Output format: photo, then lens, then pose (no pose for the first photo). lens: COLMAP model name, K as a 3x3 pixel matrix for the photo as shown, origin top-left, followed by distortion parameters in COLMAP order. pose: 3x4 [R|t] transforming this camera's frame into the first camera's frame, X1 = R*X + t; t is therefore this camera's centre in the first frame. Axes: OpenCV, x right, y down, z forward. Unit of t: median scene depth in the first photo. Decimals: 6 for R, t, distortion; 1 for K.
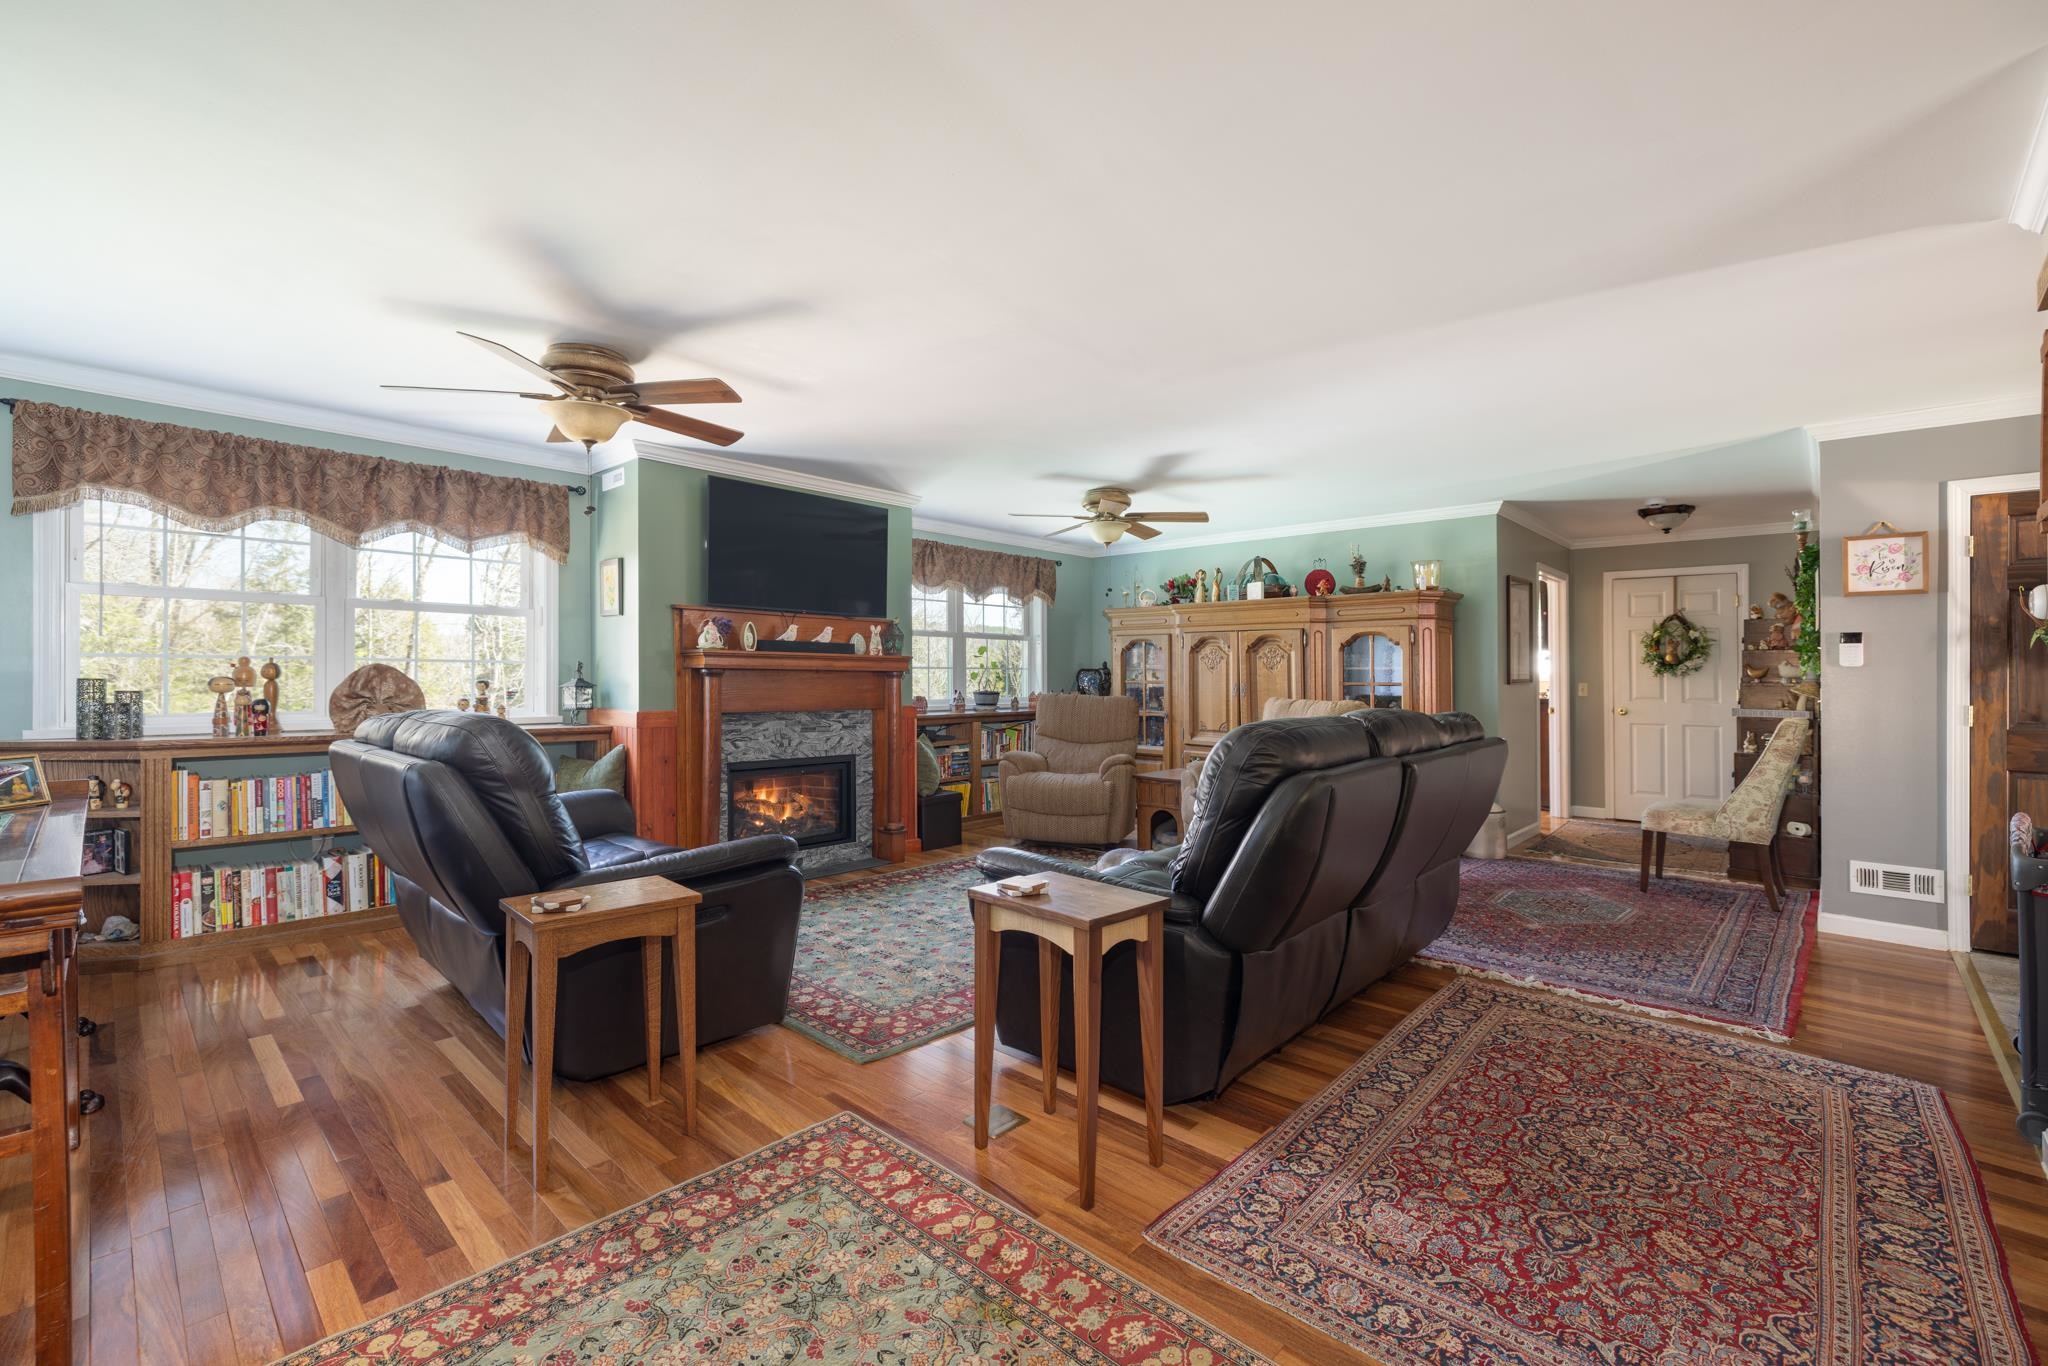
lens RADIAL K [[875.2, 0, 1019.8], [0, 875.2, 667.7], [0, 0, 1]] dist [-0.000534, 0.000104]
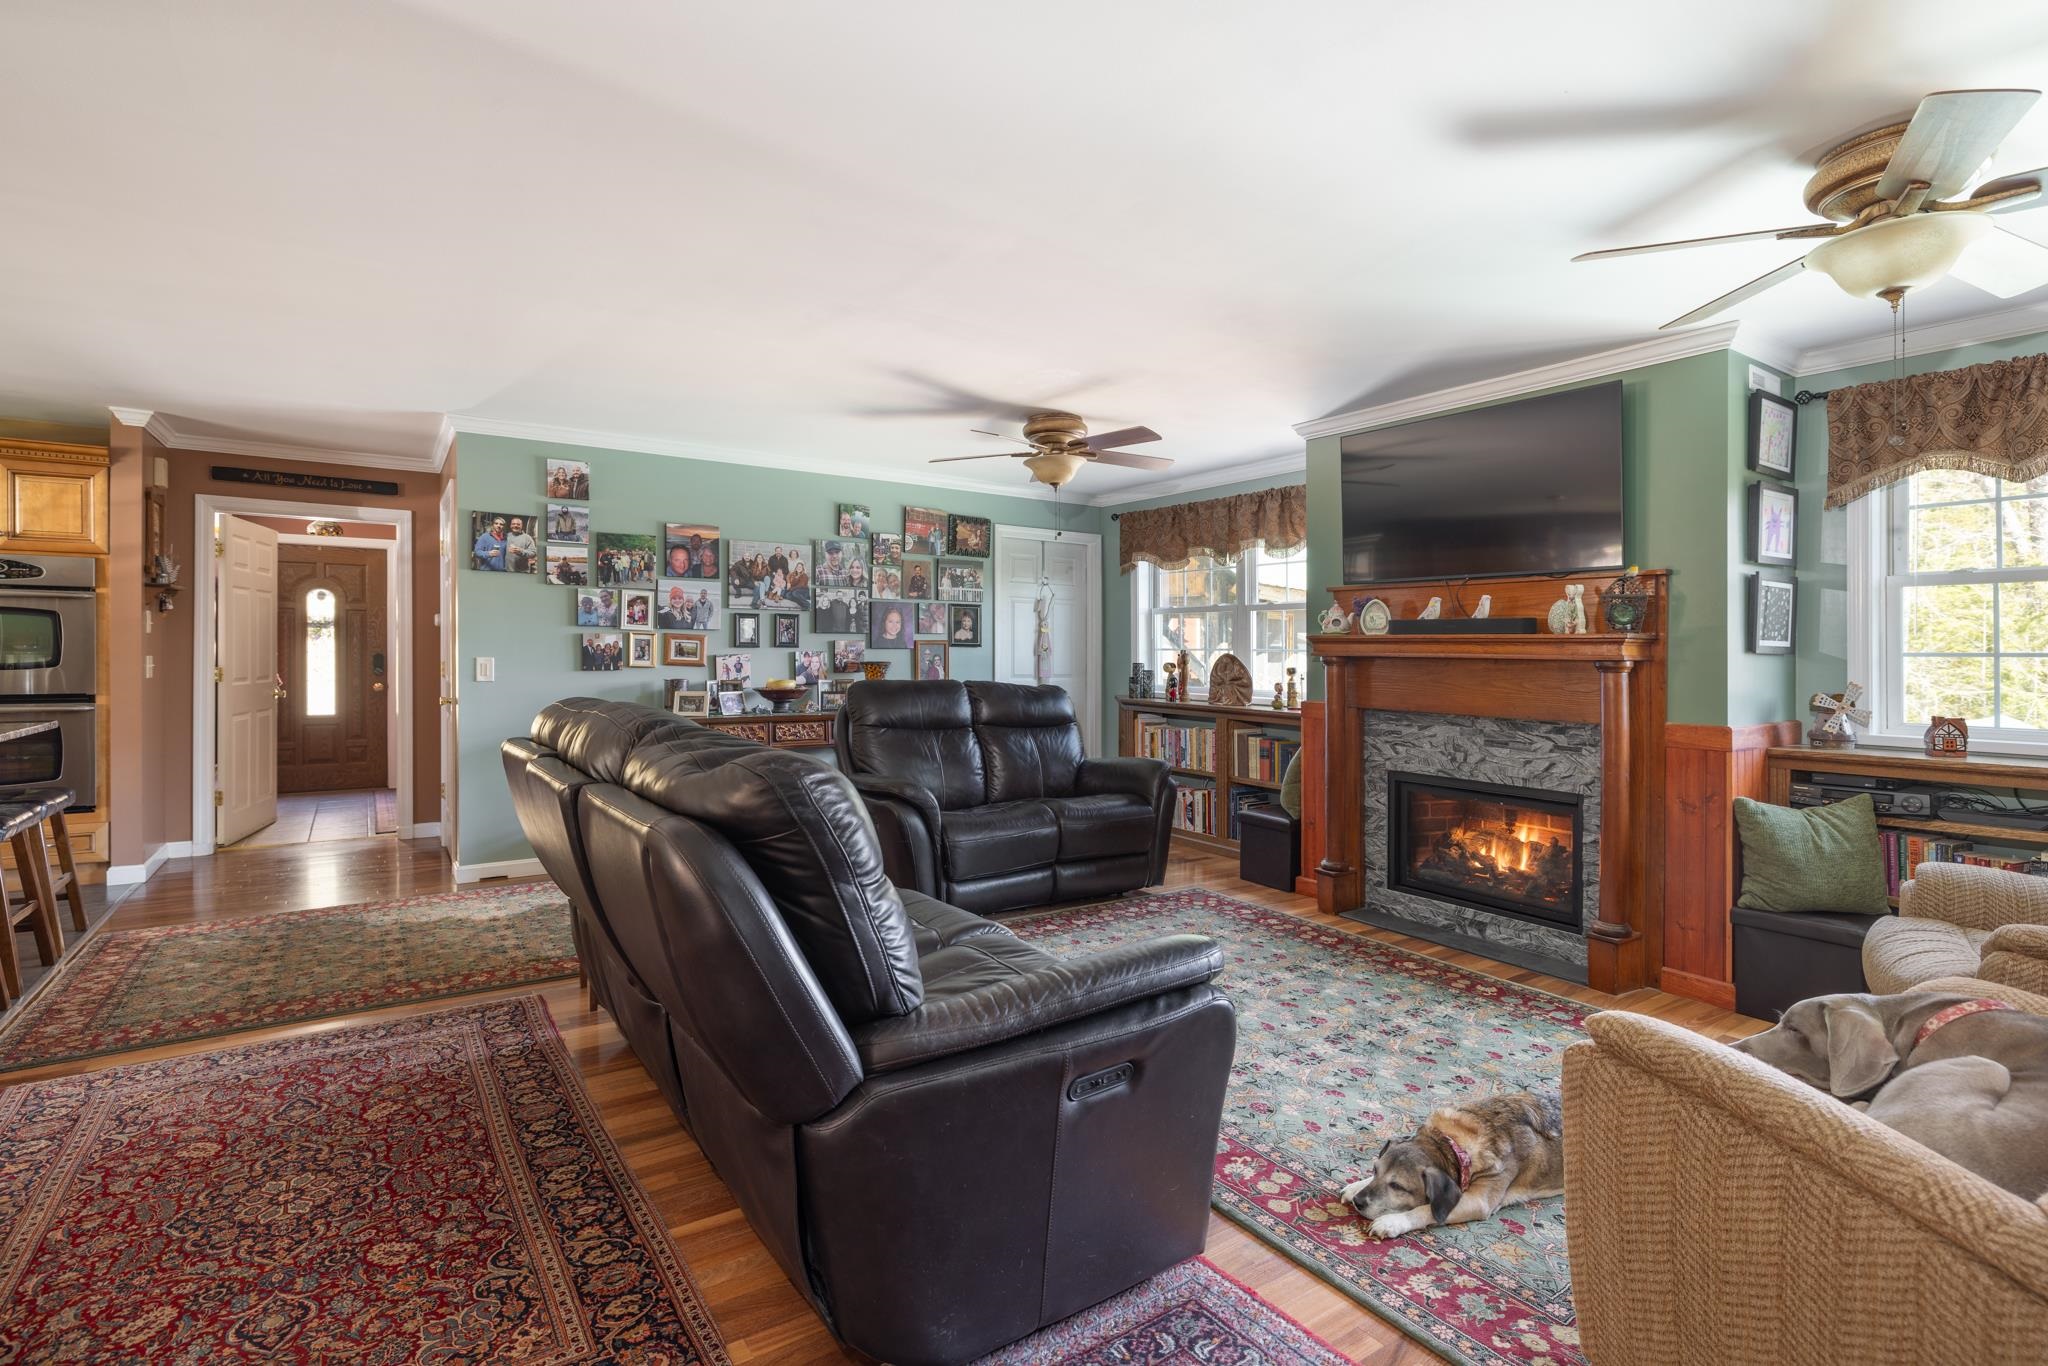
lens RADIAL K [[981.4, 0, 1022.7], [0, 981.4, 672.0], [0, 0, 1]] dist [-0.005356, 0.000024]
pose [[-0.229276, 0.009325, -0.973317, 1.069329], [-0.004875, 0.999931, 0.010728, 0.012358], [0.973349, 0.007205, -0.229215, 1.434788]]
